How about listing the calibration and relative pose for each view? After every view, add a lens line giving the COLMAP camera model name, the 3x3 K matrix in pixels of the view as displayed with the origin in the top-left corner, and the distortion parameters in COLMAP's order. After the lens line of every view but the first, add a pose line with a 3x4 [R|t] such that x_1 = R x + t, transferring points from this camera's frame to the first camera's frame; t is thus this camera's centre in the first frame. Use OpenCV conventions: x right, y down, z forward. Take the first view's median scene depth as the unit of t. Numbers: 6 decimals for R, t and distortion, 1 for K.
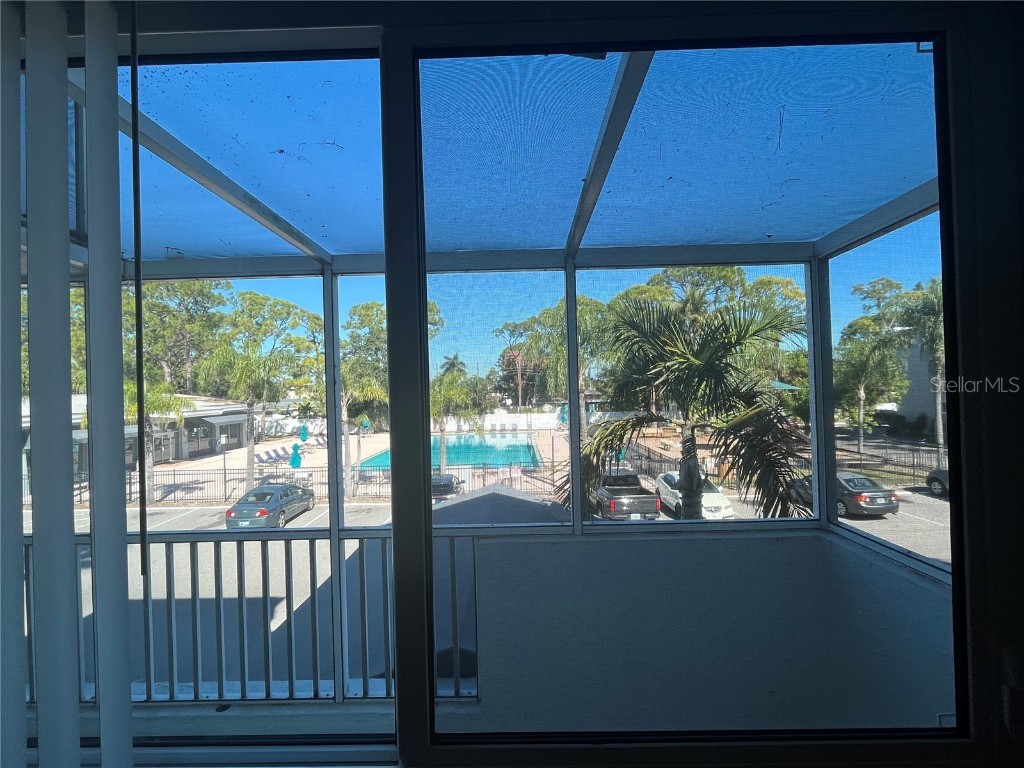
lens RADIAL K [[505.4, 0, 507.5], [0, 505.4, 384.5], [0, 0, 1]] dist [-0.001105, 0.000221]
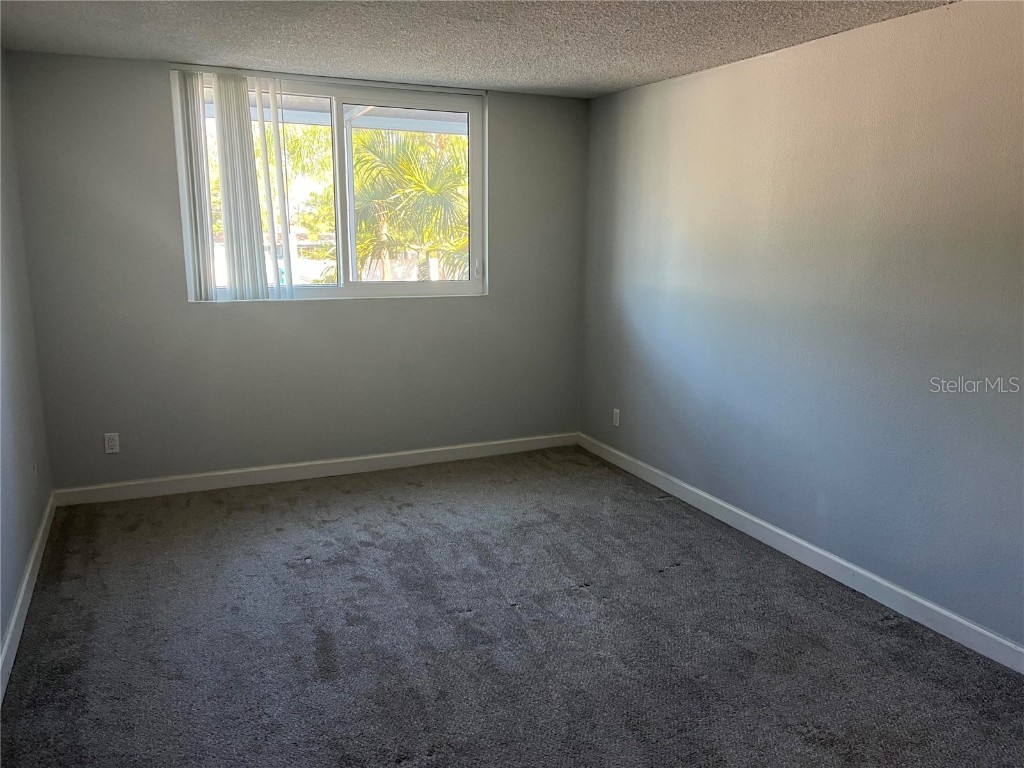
lens RADIAL K [[783.0, 0, 510.1], [0, 783.0, 384.4], [0, 0, 1]] dist [0.027450, -0.000509]
pose [[0.905404, -0.055543, 0.420902, -0.204876], [-0.031742, 0.979774, 0.197574, 0.024876], [-0.423363, -0.192245, 0.885328, -0.641819]]
